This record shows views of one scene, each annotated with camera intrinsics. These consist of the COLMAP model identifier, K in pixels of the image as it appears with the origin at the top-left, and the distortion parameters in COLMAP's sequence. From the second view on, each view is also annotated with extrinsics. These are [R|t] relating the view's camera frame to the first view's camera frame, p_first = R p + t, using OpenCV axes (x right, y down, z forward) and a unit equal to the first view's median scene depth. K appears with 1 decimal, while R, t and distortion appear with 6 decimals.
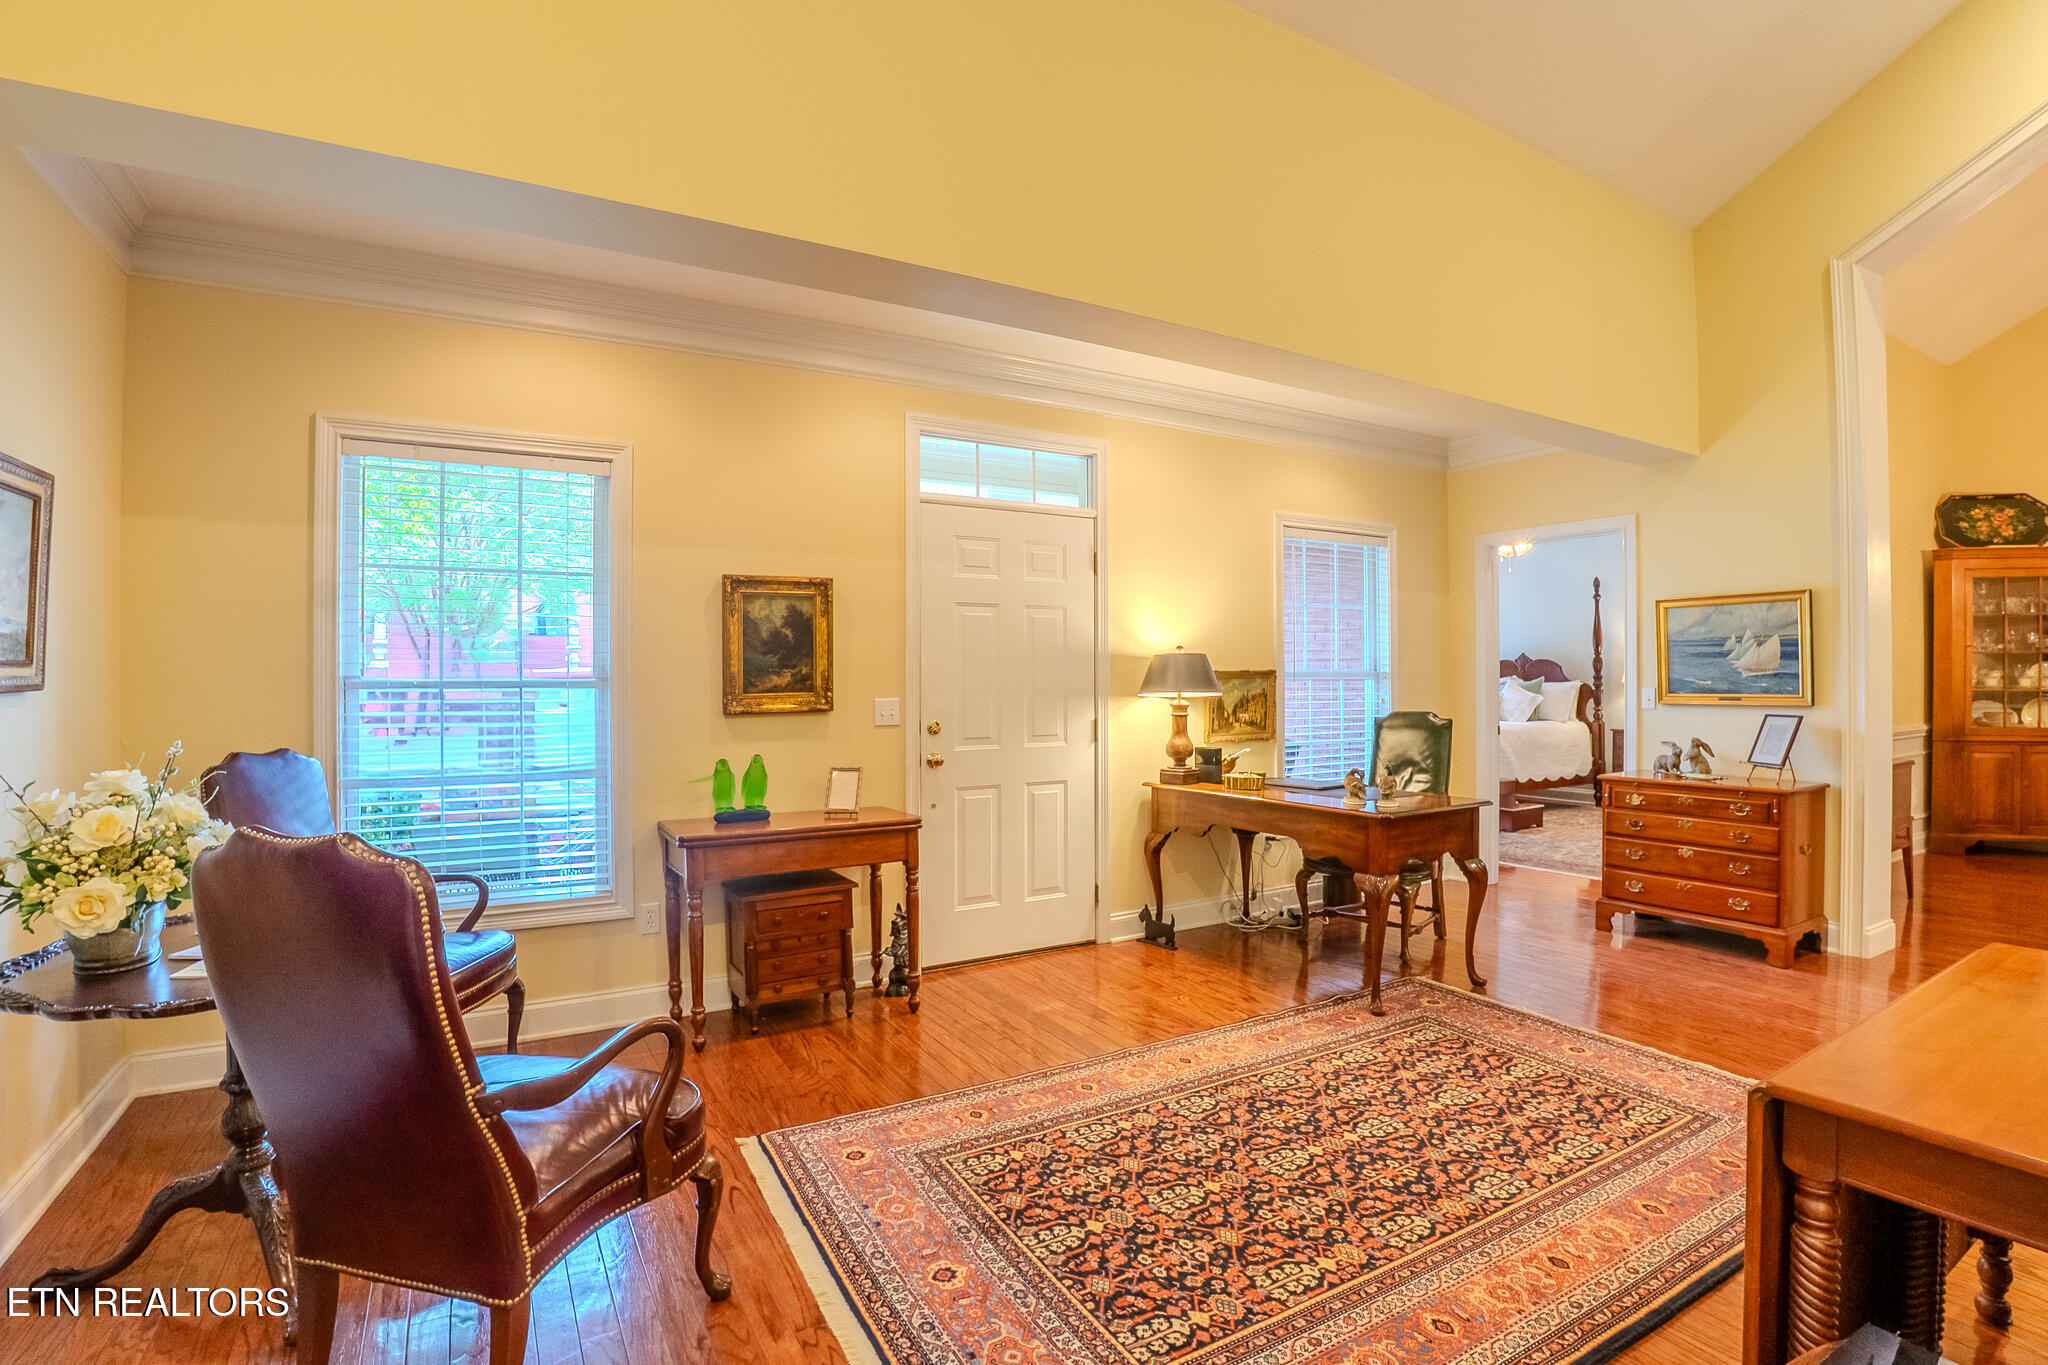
lens RADIAL K [[967.8, 0, 1019.9], [0, 967.8, 675.1], [0, 0, 1]] dist [-0.085745, 0.021134]
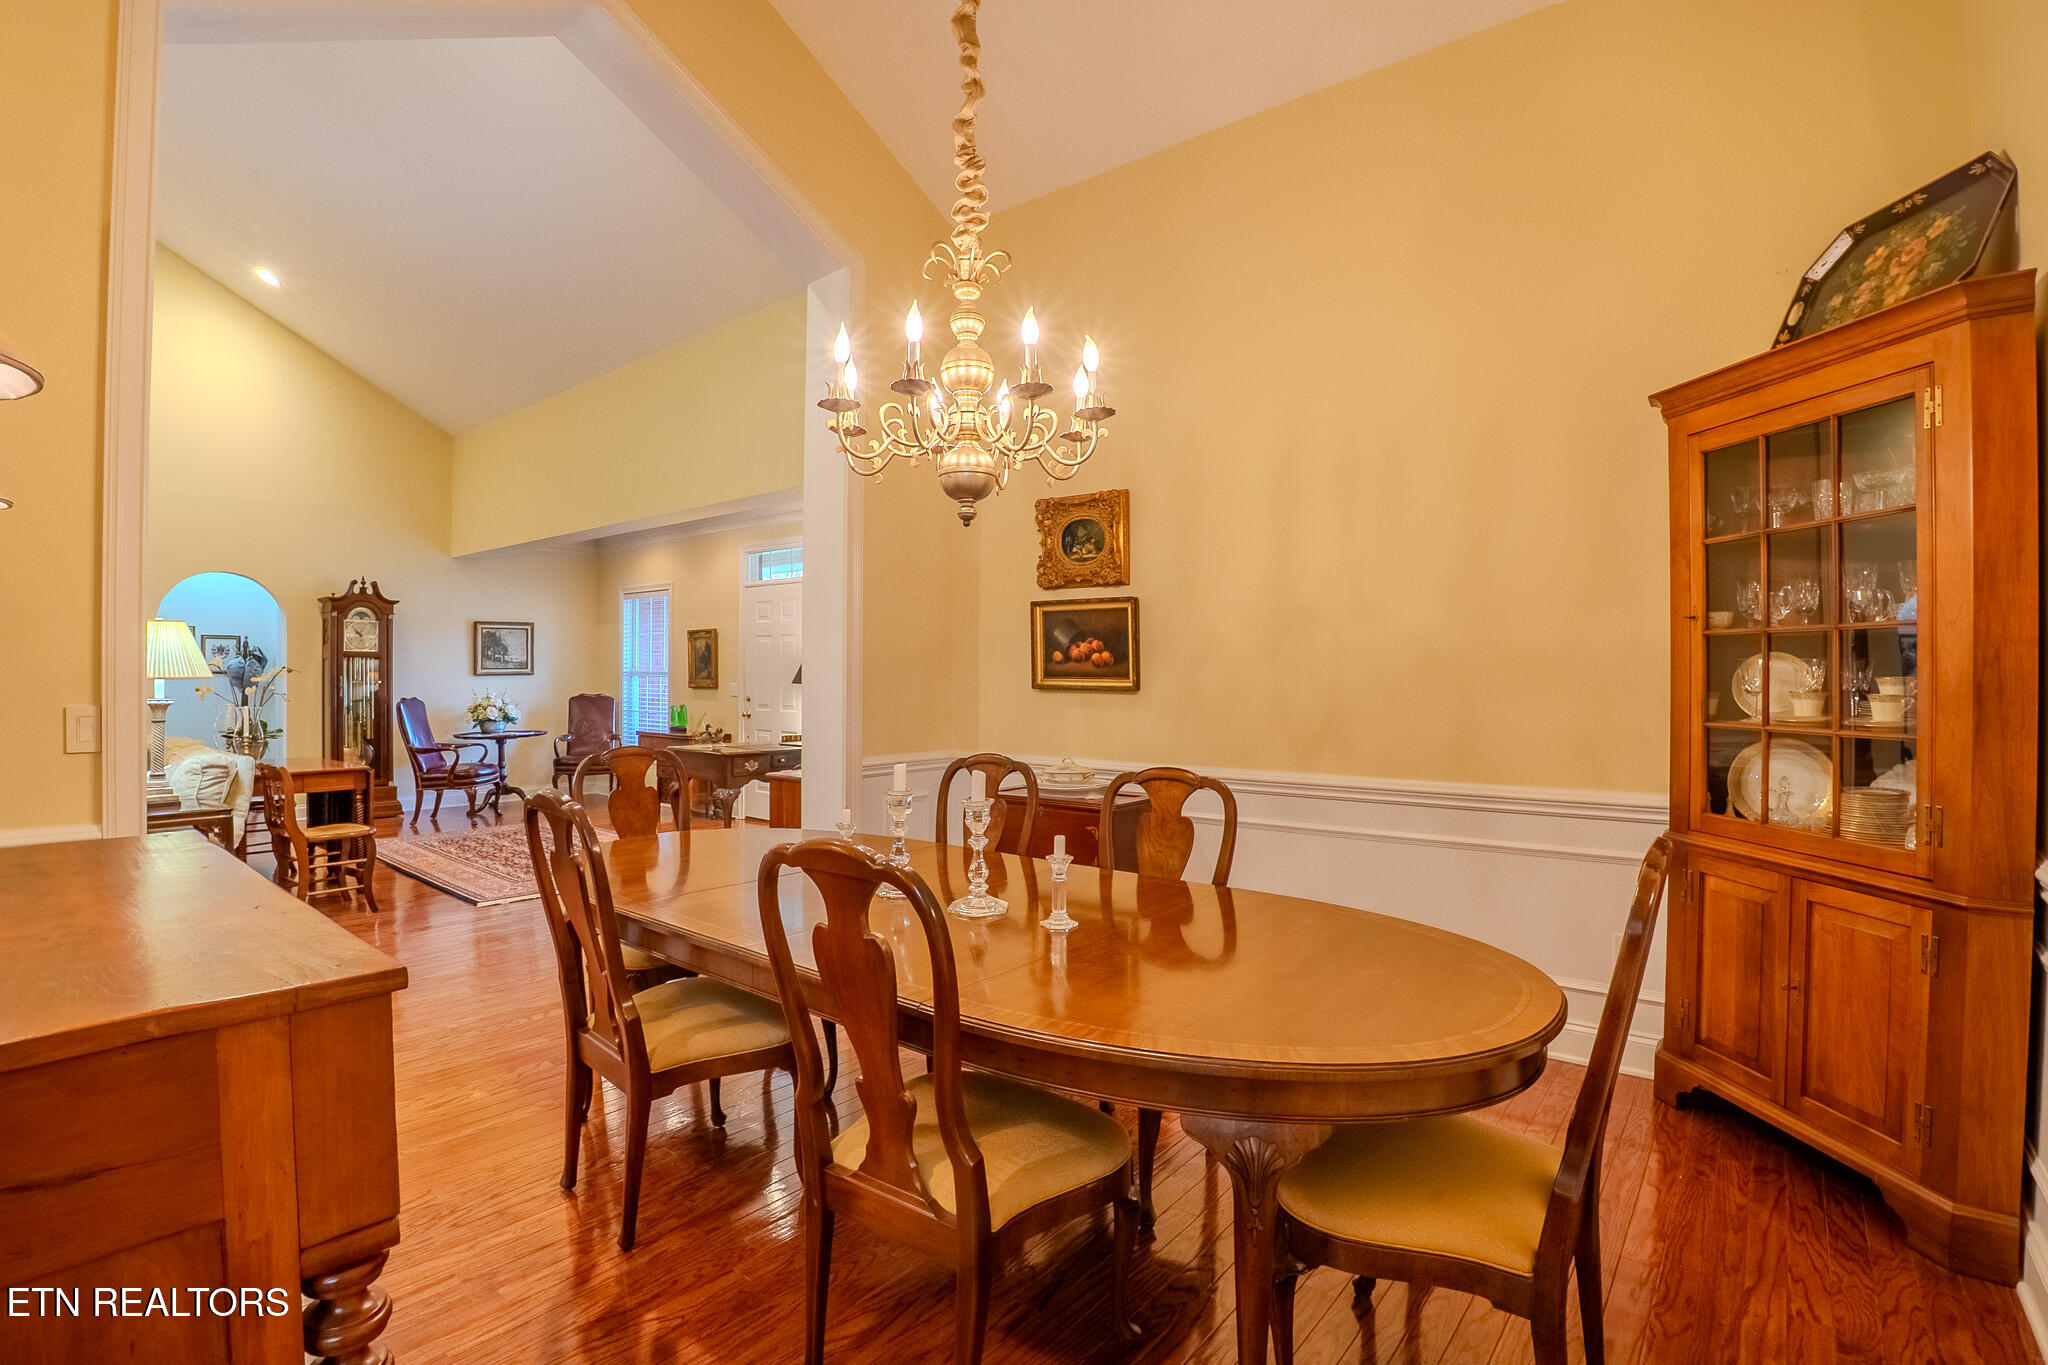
lens RADIAL K [[967.8, 0, 1019.9], [0, 967.8, 675.1], [0, 0, 1]] dist [-0.085745, 0.021134]
pose [[0.350584, 0.007150, -0.936504, 2.154171], [-0.005135, 0.999970, 0.005713, -0.009635], [0.936517, 0.002806, 0.350610, 0.891952]]
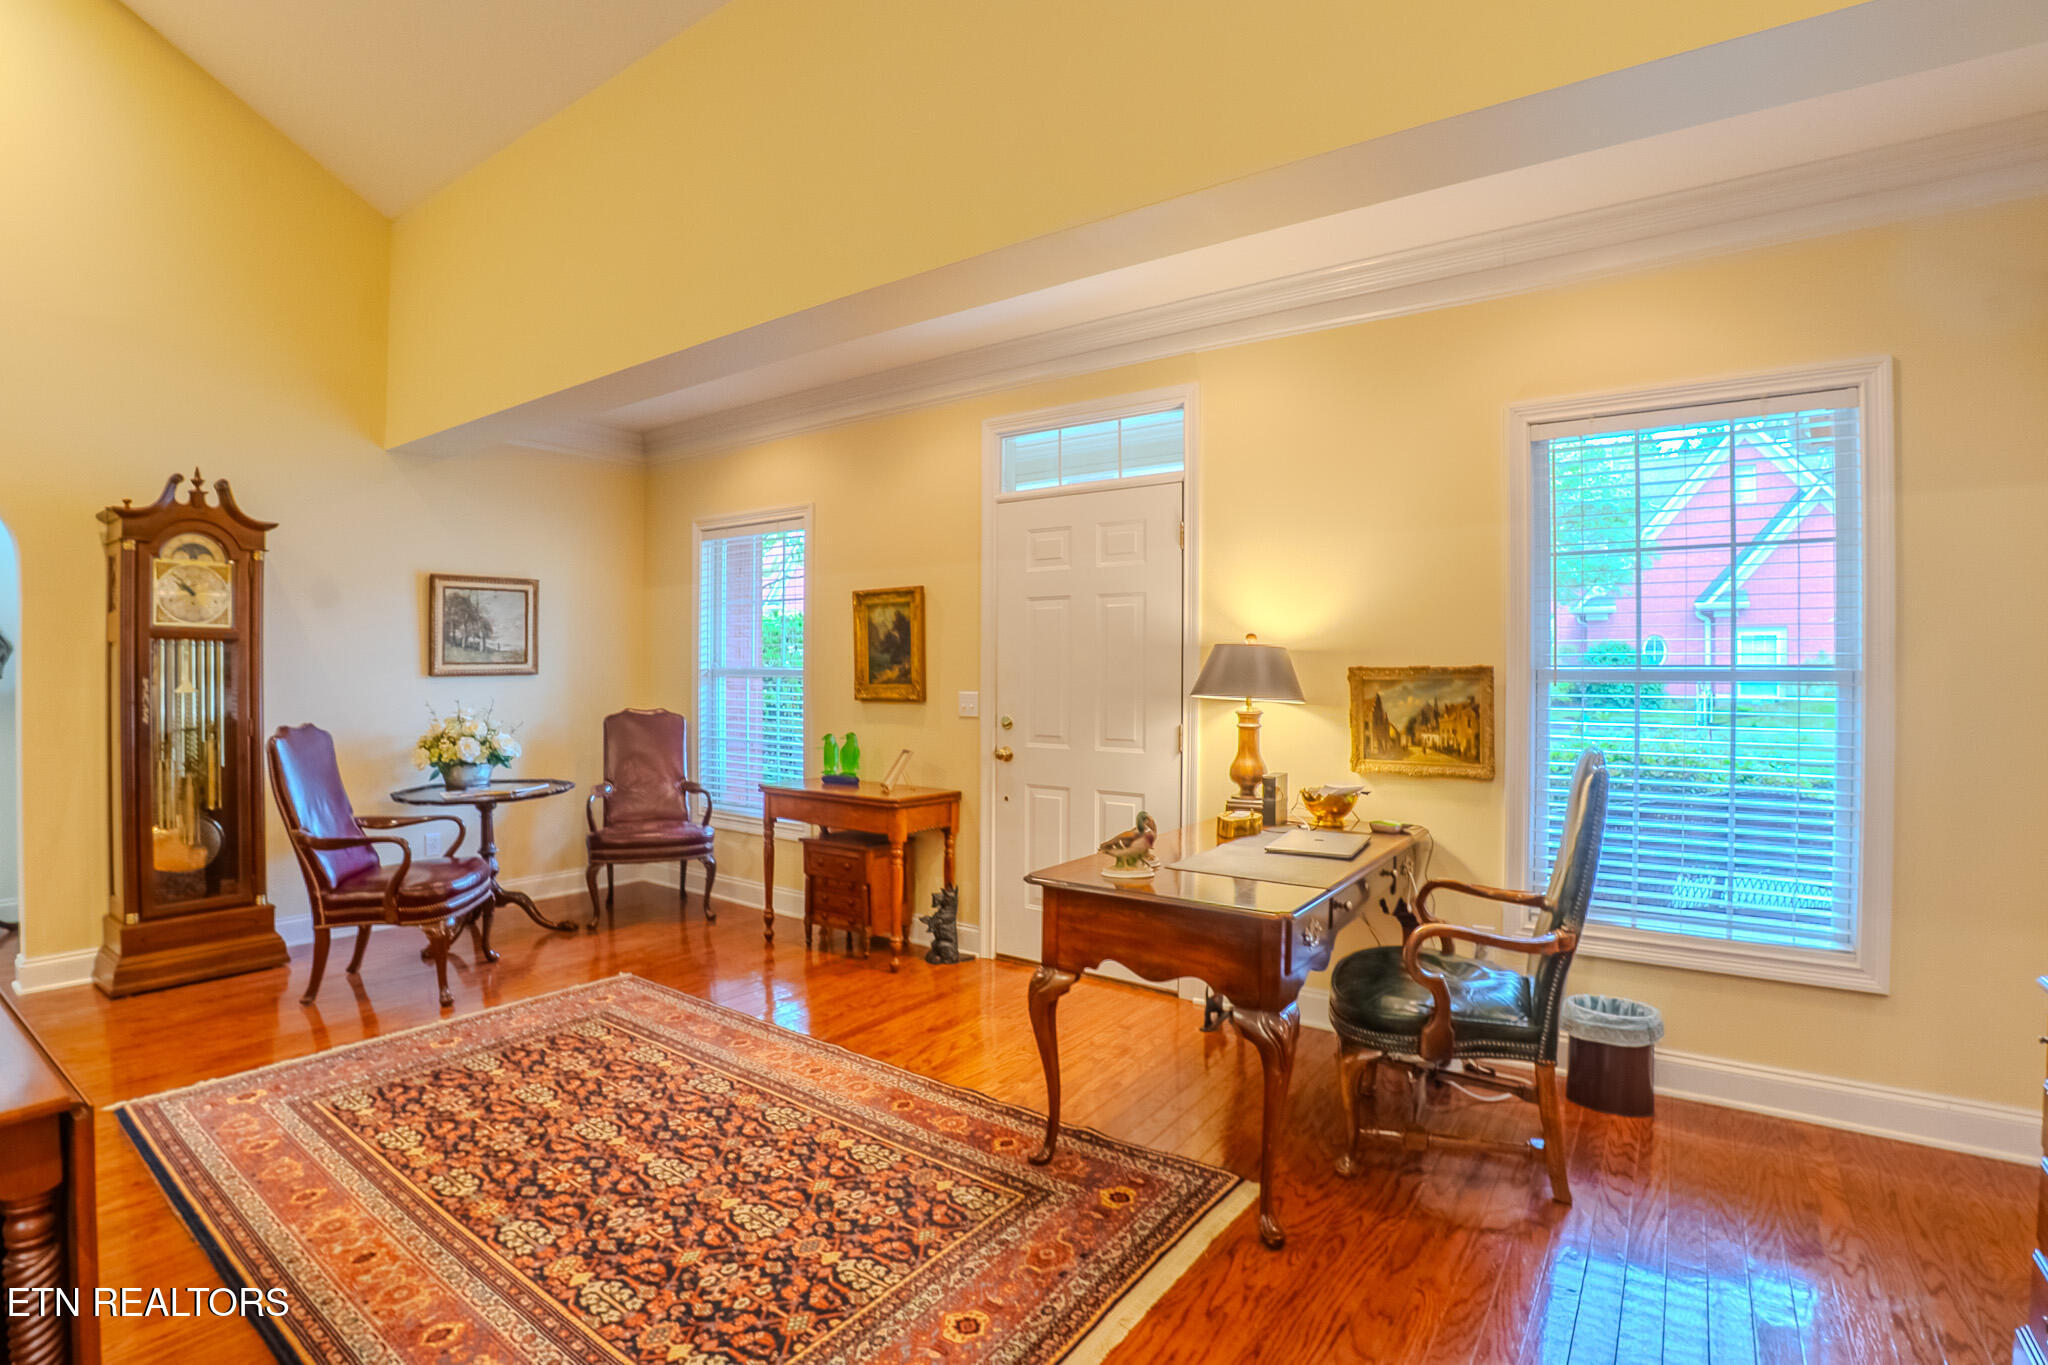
lens RADIAL K [[967.8, 0, 1019.9], [0, 967.8, 675.1], [0, 0, 1]] dist [-0.085745, 0.021134]
pose [[0.413489, 0.009643, -0.910458, 0.914561], [-0.005107, 0.999953, 0.008272, -0.004184], [0.910495, 0.001229, 0.413519, 0.637179]]
